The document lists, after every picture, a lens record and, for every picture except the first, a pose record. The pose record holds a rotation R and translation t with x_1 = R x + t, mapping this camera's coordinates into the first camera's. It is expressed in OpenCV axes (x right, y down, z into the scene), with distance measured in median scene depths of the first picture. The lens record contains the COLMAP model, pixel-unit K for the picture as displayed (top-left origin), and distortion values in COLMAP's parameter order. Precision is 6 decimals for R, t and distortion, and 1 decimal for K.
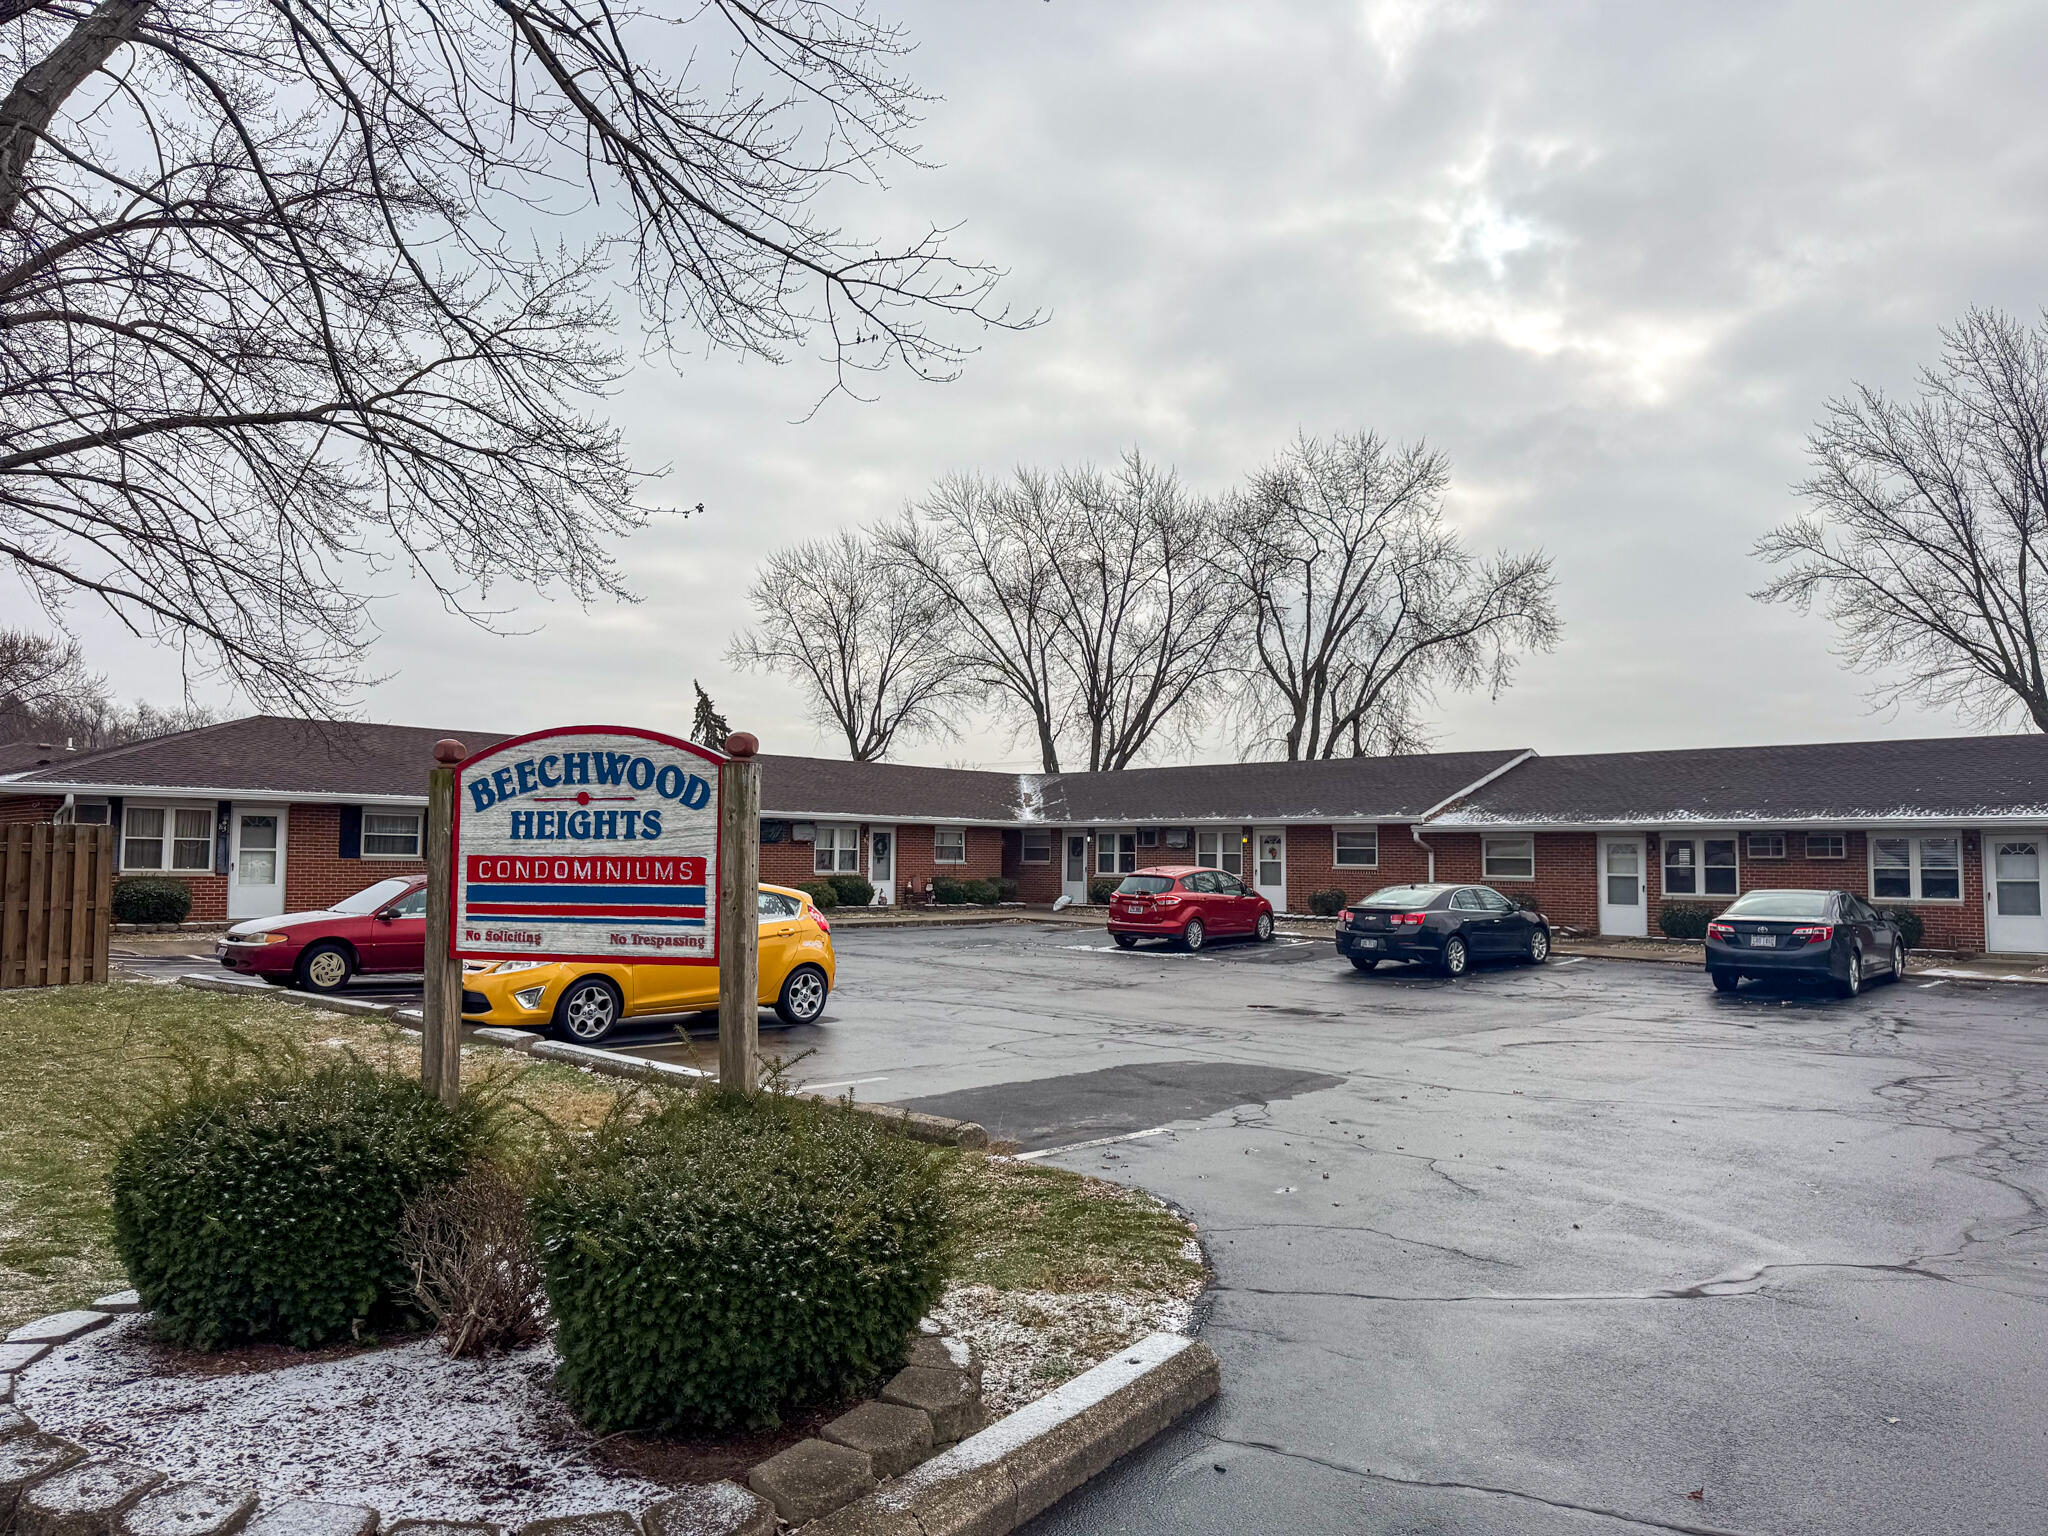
lens RADIAL K [[1444.3, 0, 1028.0], [0, 1444.3, 768.9], [0, 0, 1]] dist [0.042614, -0.039478]
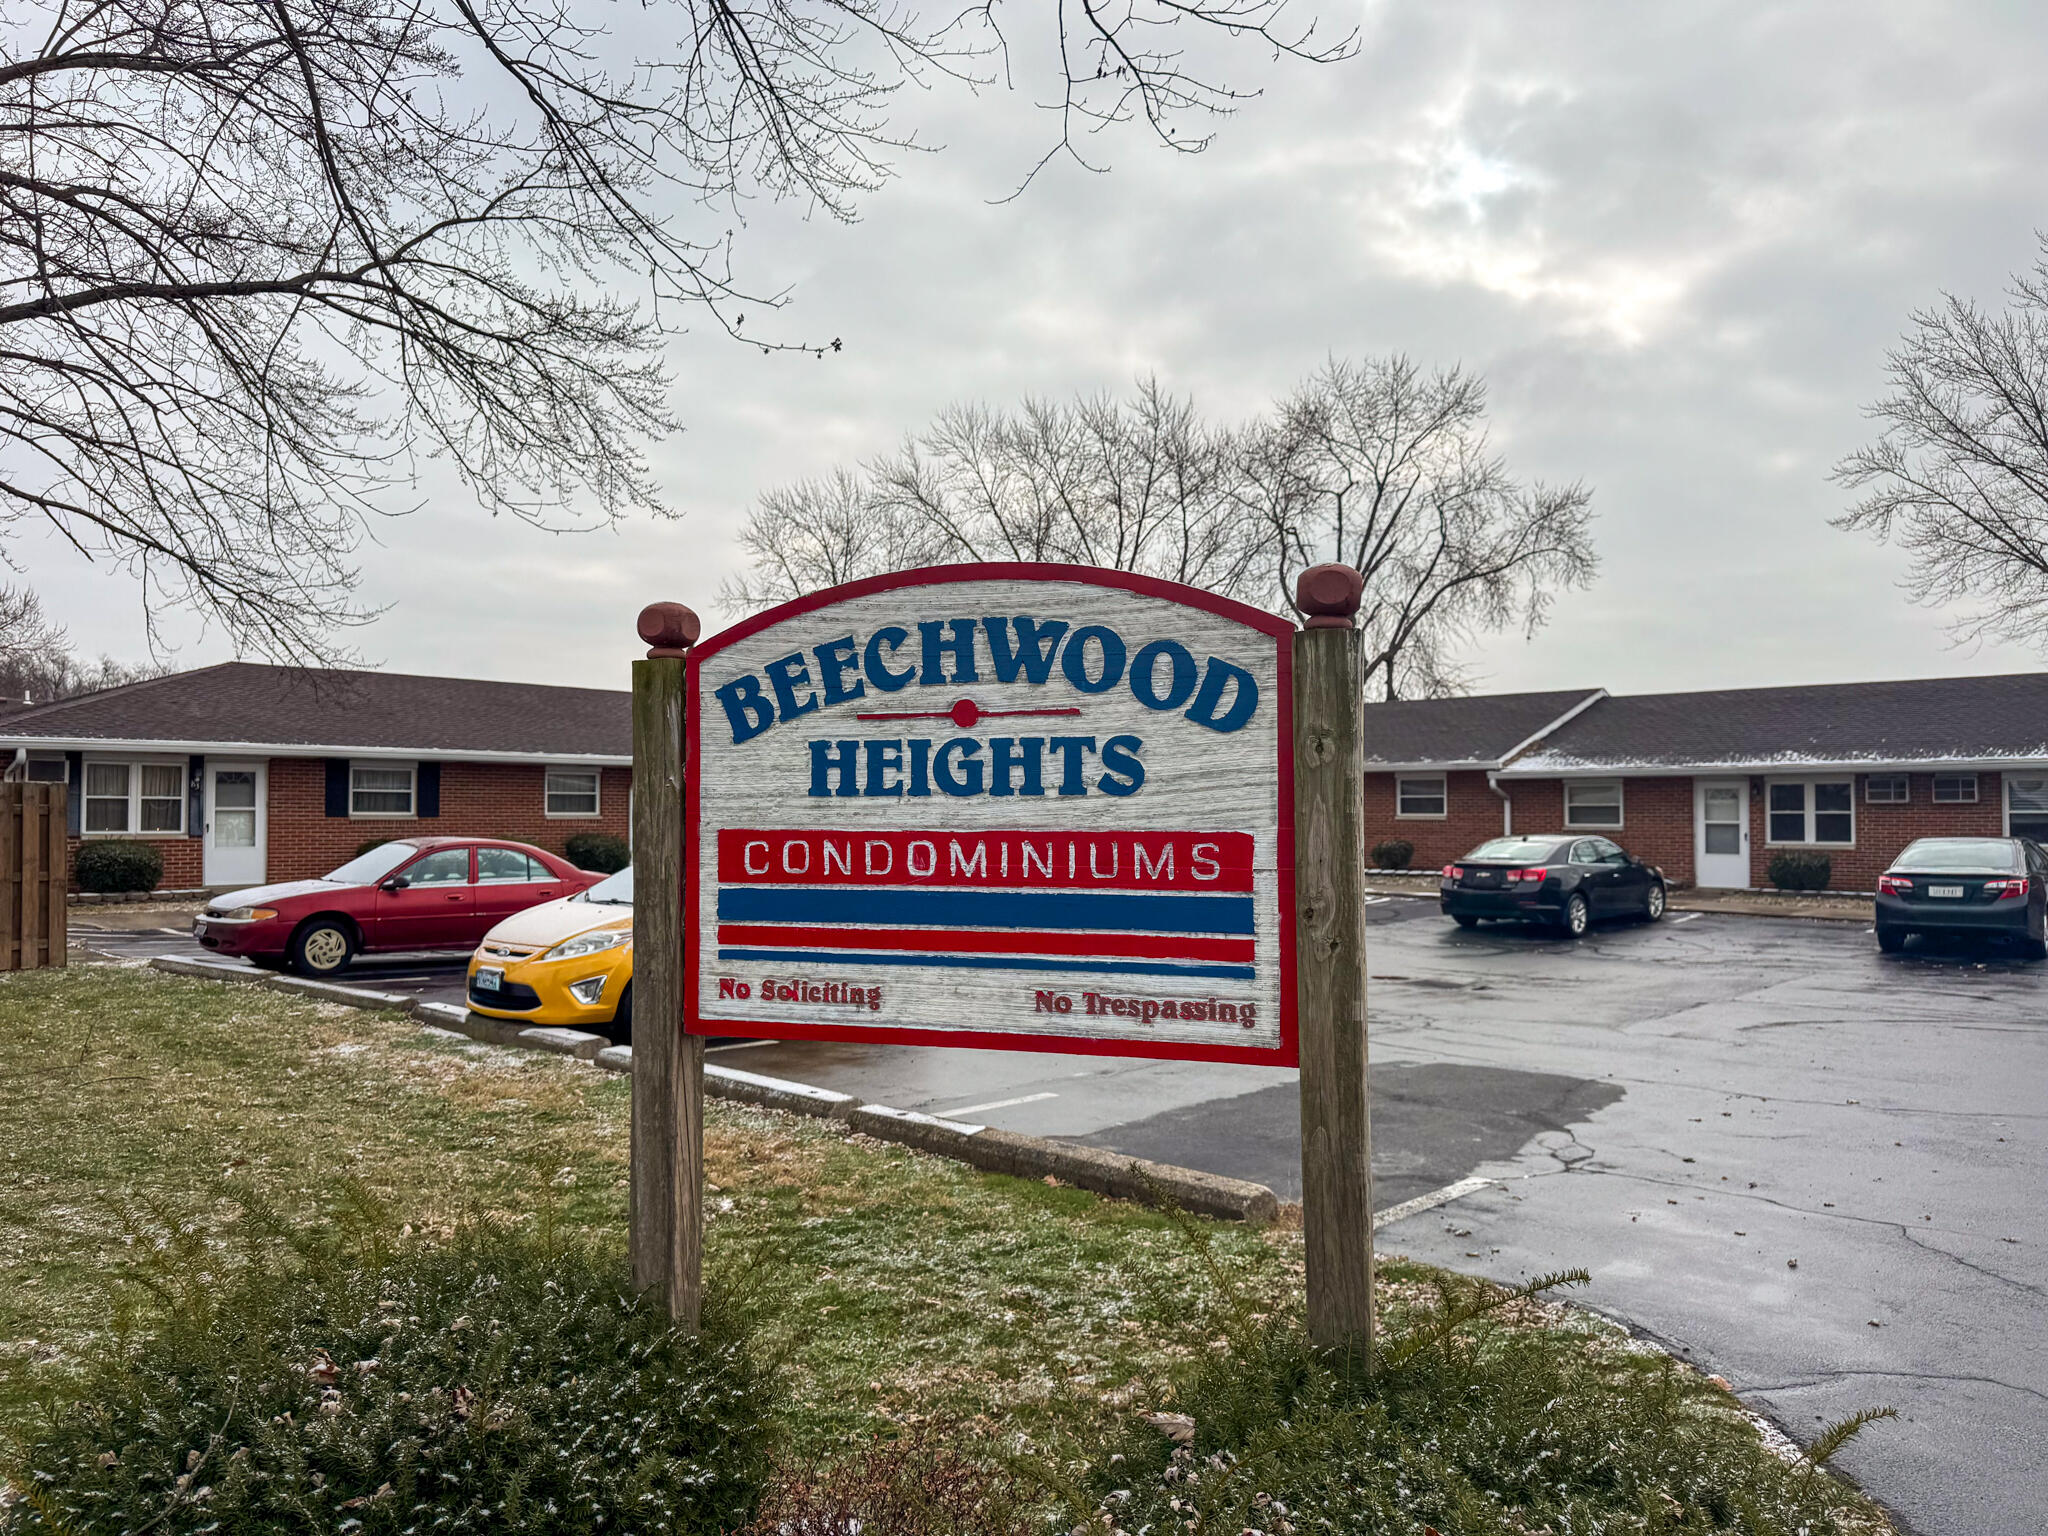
lens RADIAL K [[1444.3, 0, 1027.1], [0, 1444.3, 771.8], [0, 0, 1]] dist [0.042614, -0.039478]
pose [[0.999839, -0.008751, 0.015660, -0.074771], [0.008179, 0.999311, 0.036197, 0.005777], [-0.015966, -0.036063, 0.999222, 0.130691]]
